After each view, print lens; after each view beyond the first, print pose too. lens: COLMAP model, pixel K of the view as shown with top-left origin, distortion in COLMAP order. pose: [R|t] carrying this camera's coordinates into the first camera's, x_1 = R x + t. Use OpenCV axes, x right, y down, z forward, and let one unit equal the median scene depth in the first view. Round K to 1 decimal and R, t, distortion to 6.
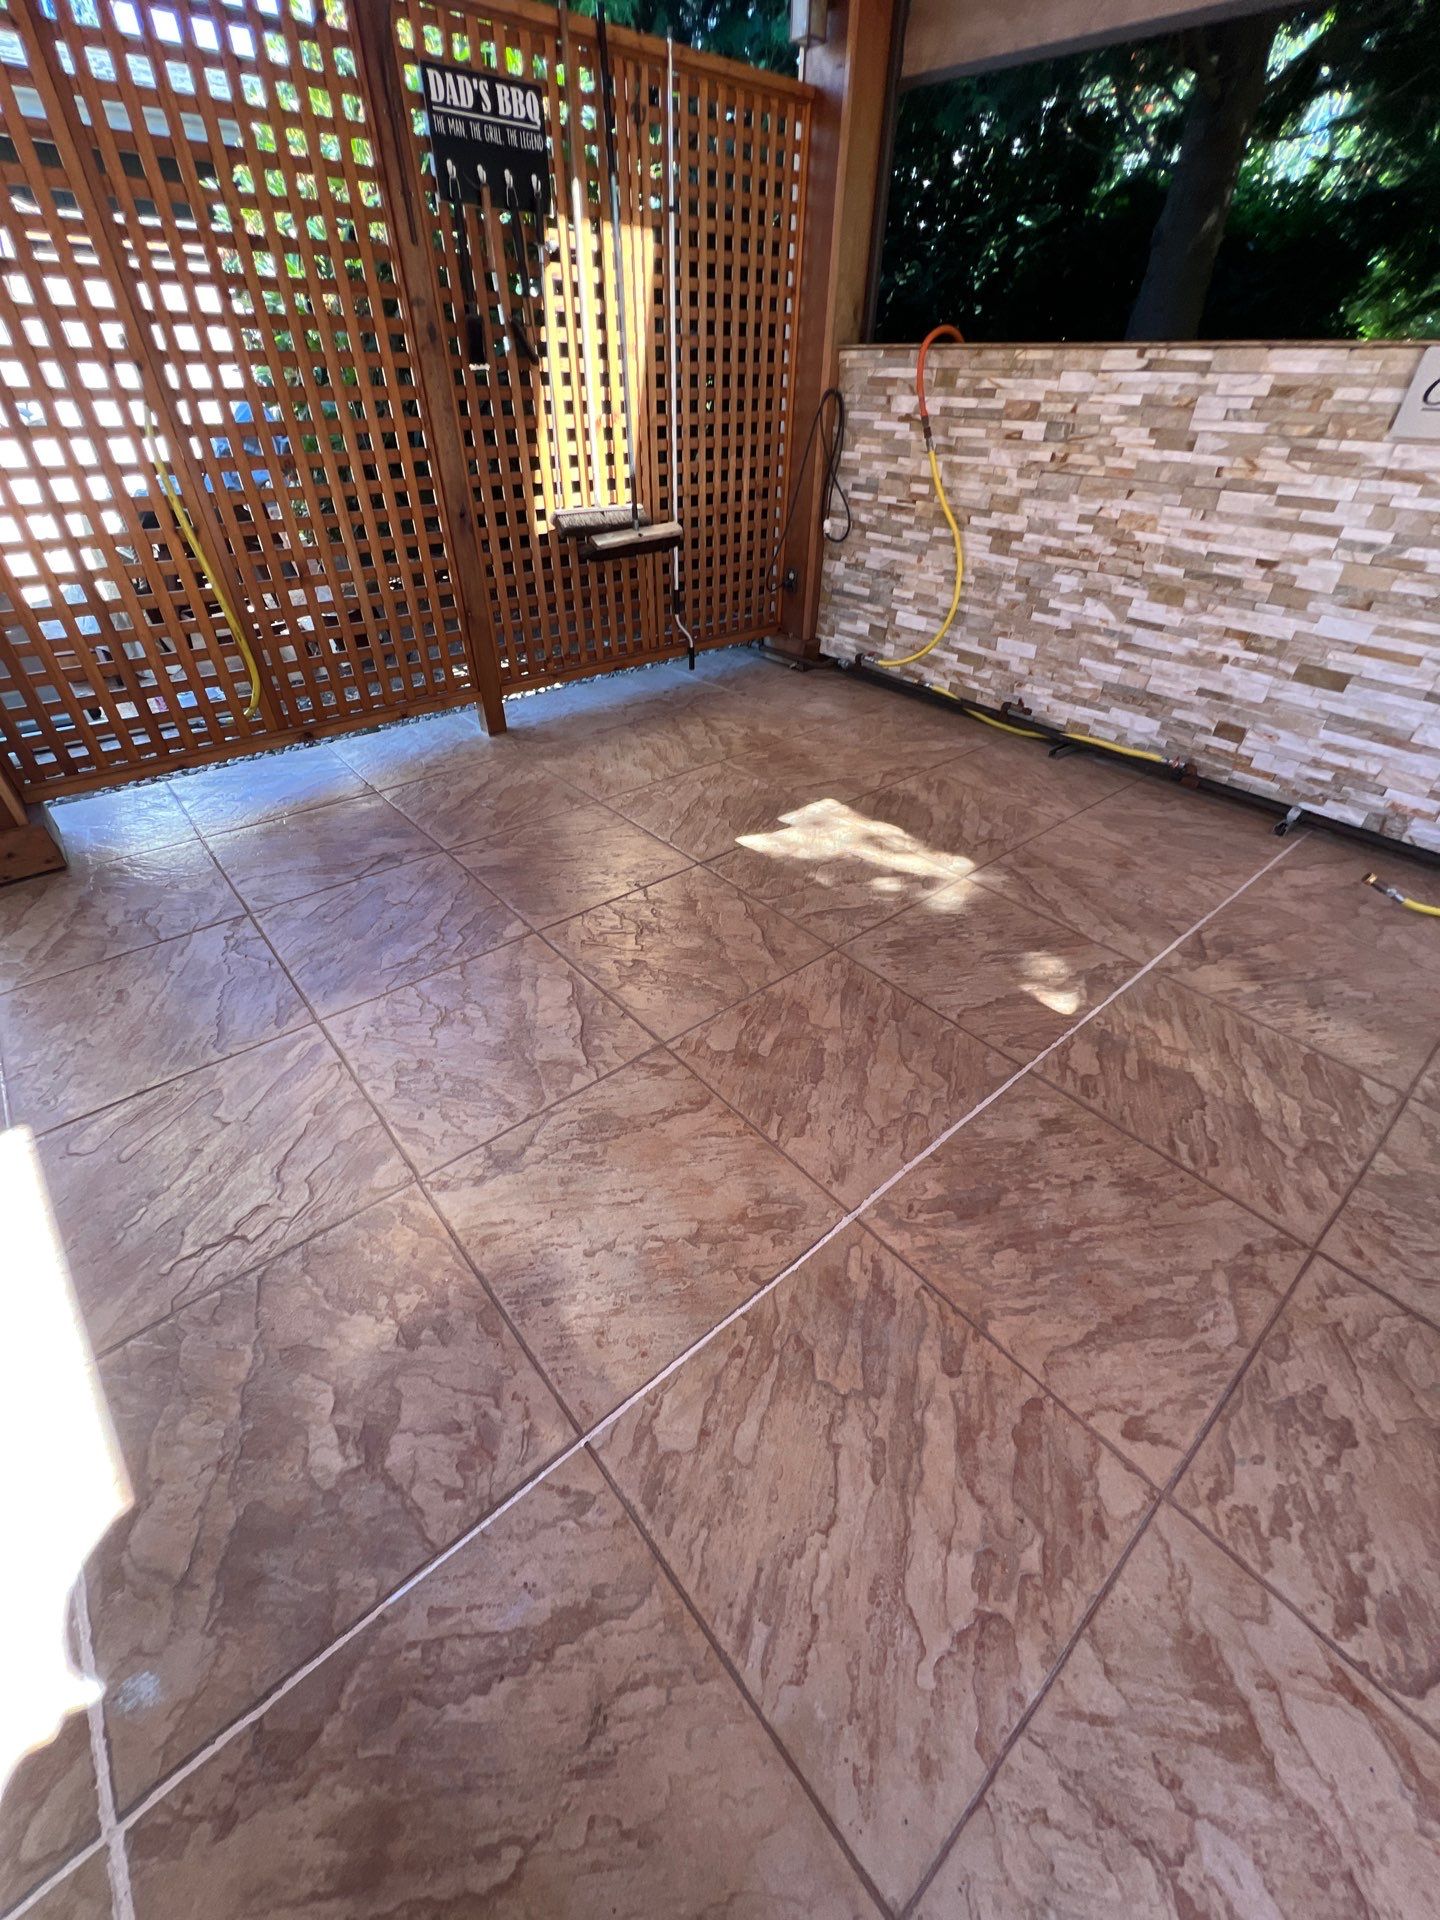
lens RADIAL K [[763.2, 0, 720.4], [0, 763.2, 959.9], [0, 0, 1]] dist [-0.001833, -0.000138]
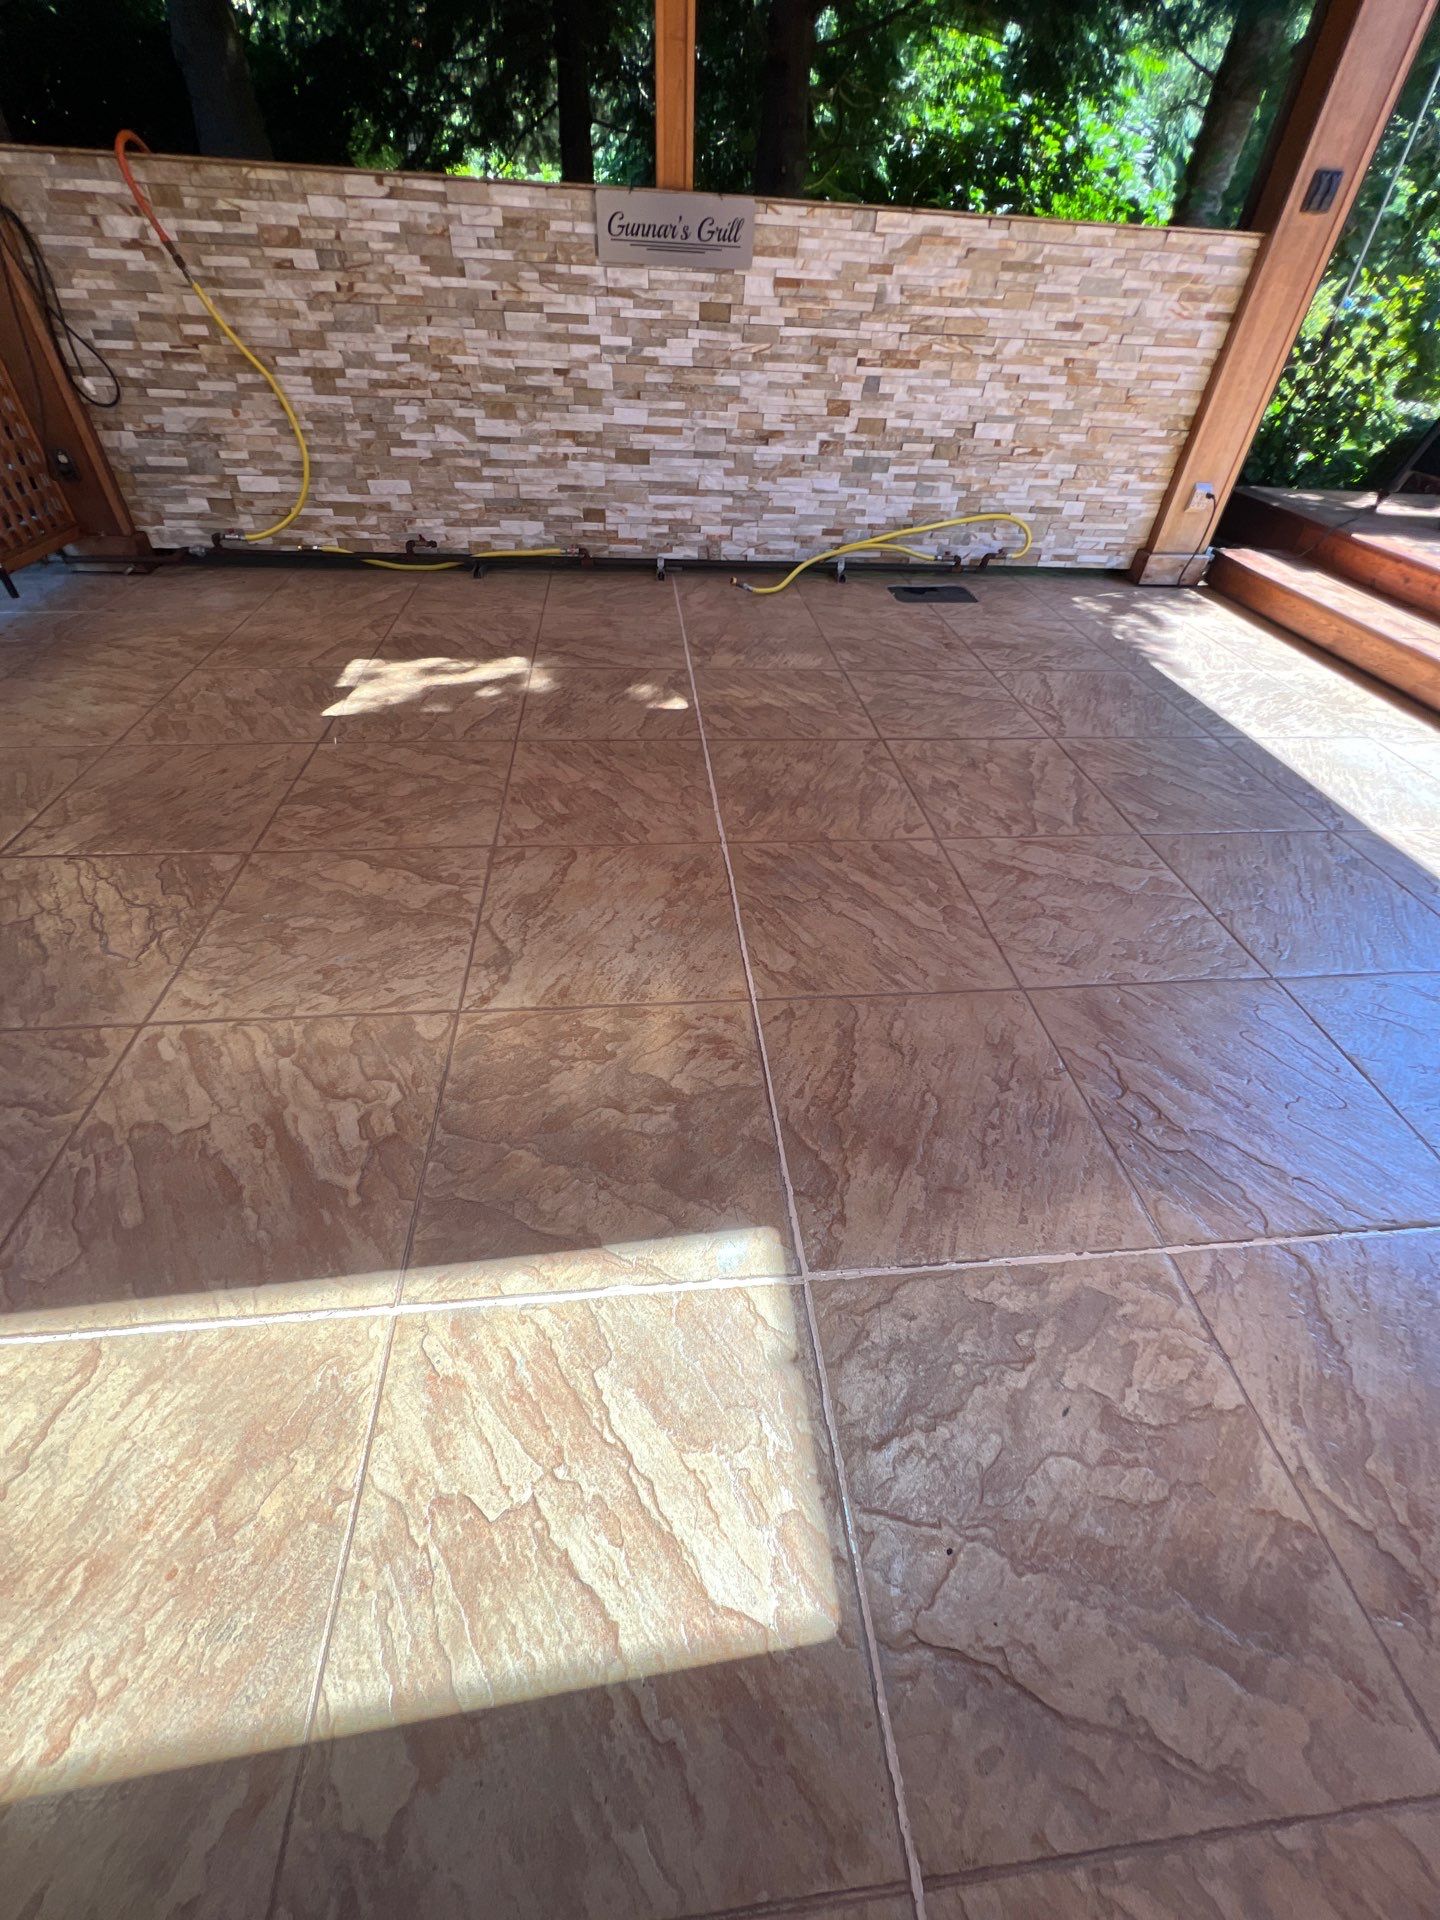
lens RADIAL K [[763.2, 0, 718.3], [0, 763.2, 960.5], [0, 0, 1]] dist [-0.001833, -0.000138]
pose [[0.568554, -0.543463, 0.617571, -0.477273], [0.474157, 0.829959, 0.293842, 0.056026], [-0.672251, 0.125761, 0.729564, 0.001939]]
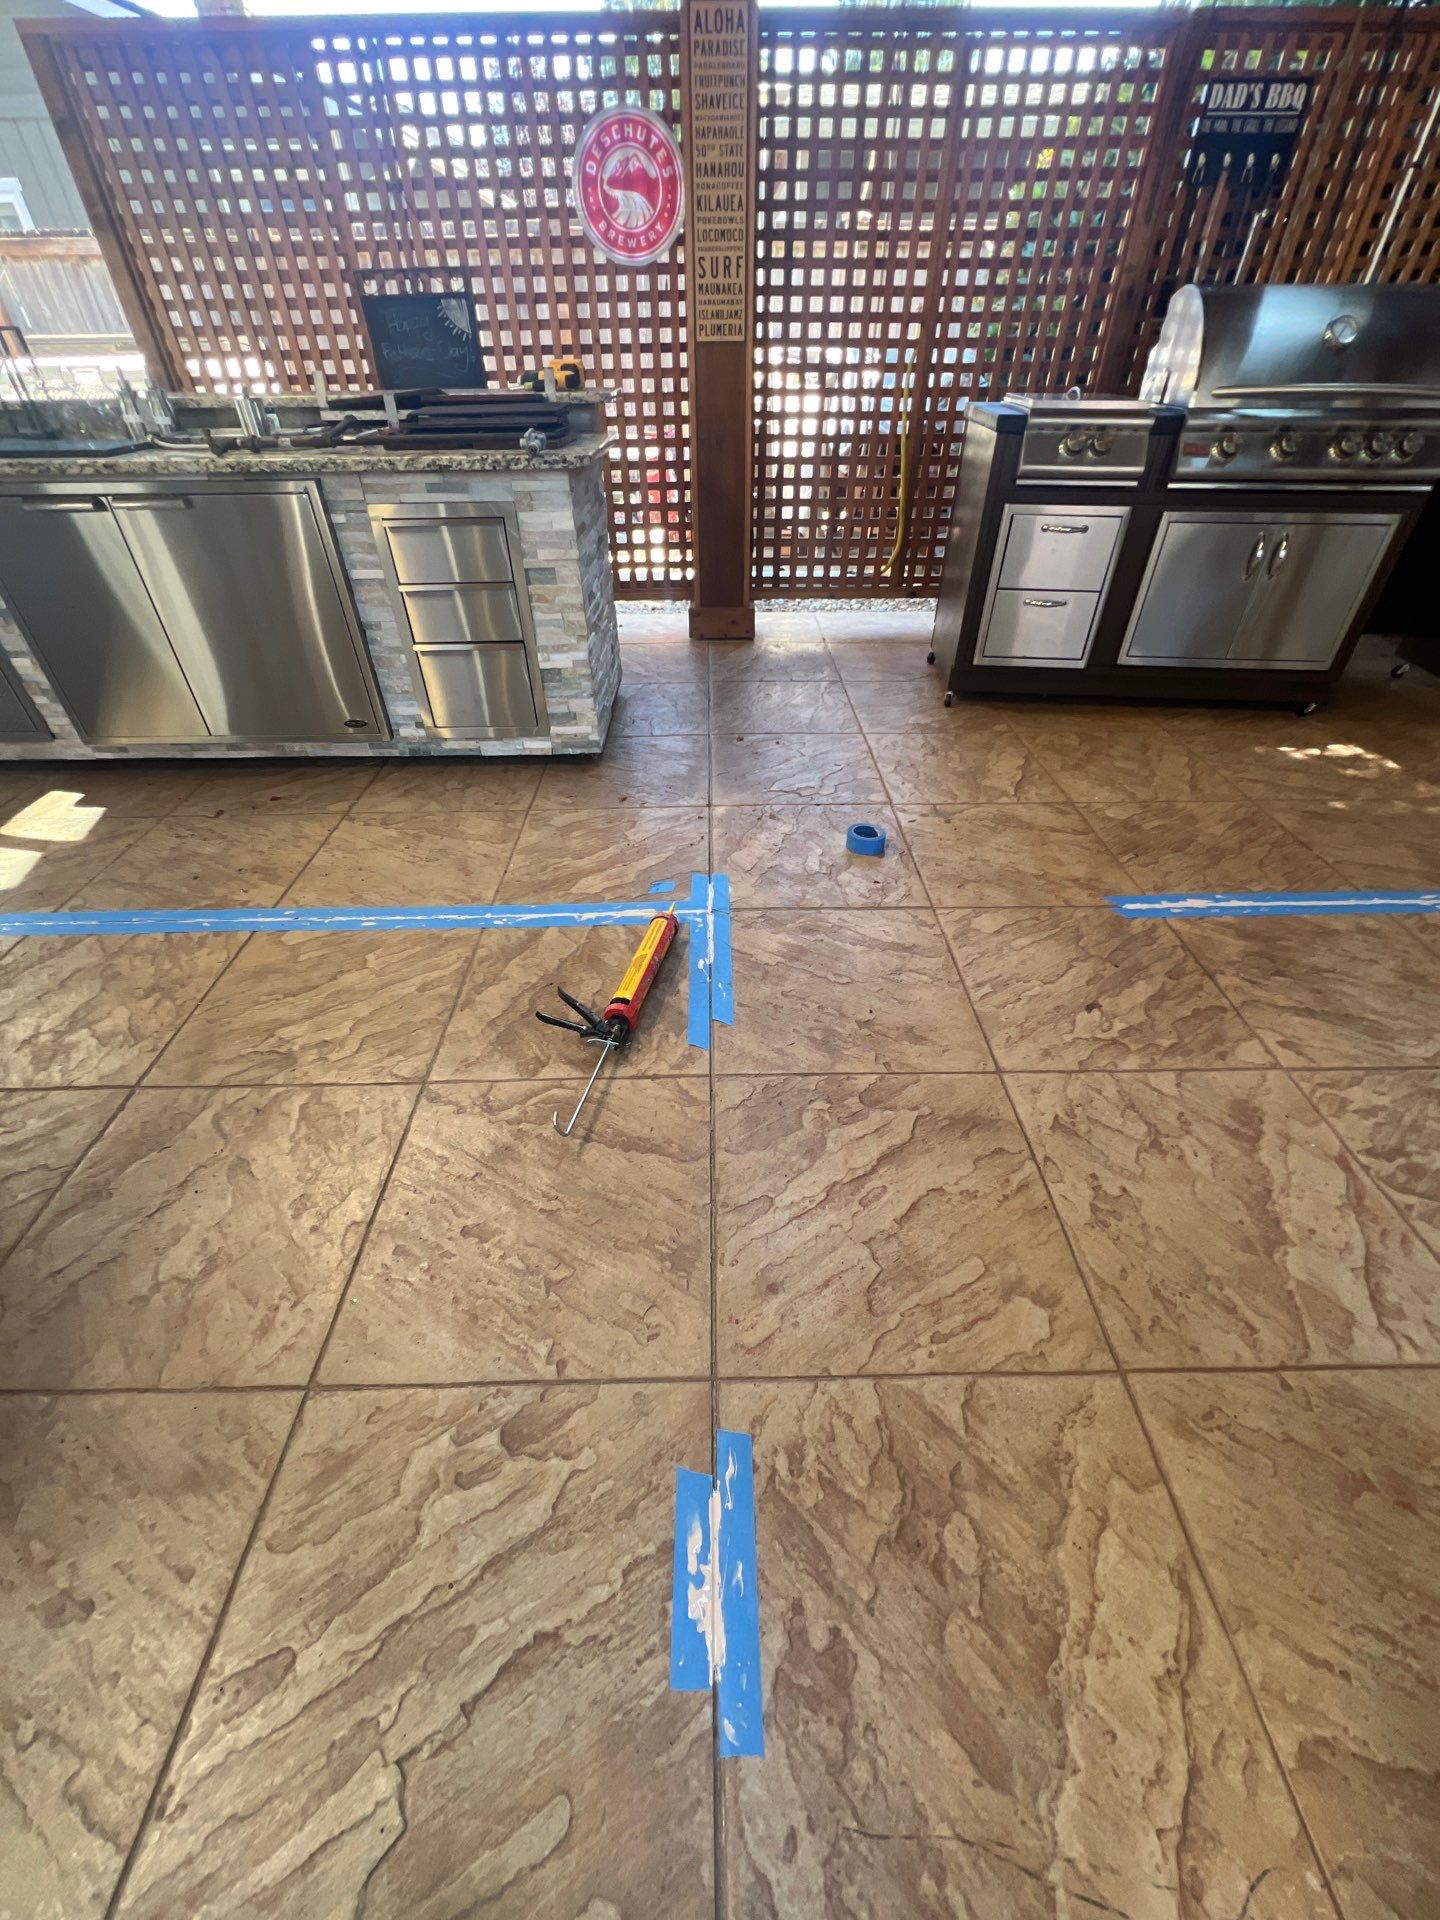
lens RADIAL K [[763.2, 0, 718.7], [0, 763.2, 961.8], [0, 0, 1]] dist [-0.001833, -0.000138]
pose [[0.769827, 0.385931, -0.508354, 0.180121], [-0.377064, 0.917627, 0.125634, 0.322863], [0.514965, 0.094965, 0.851934, -0.357605]]
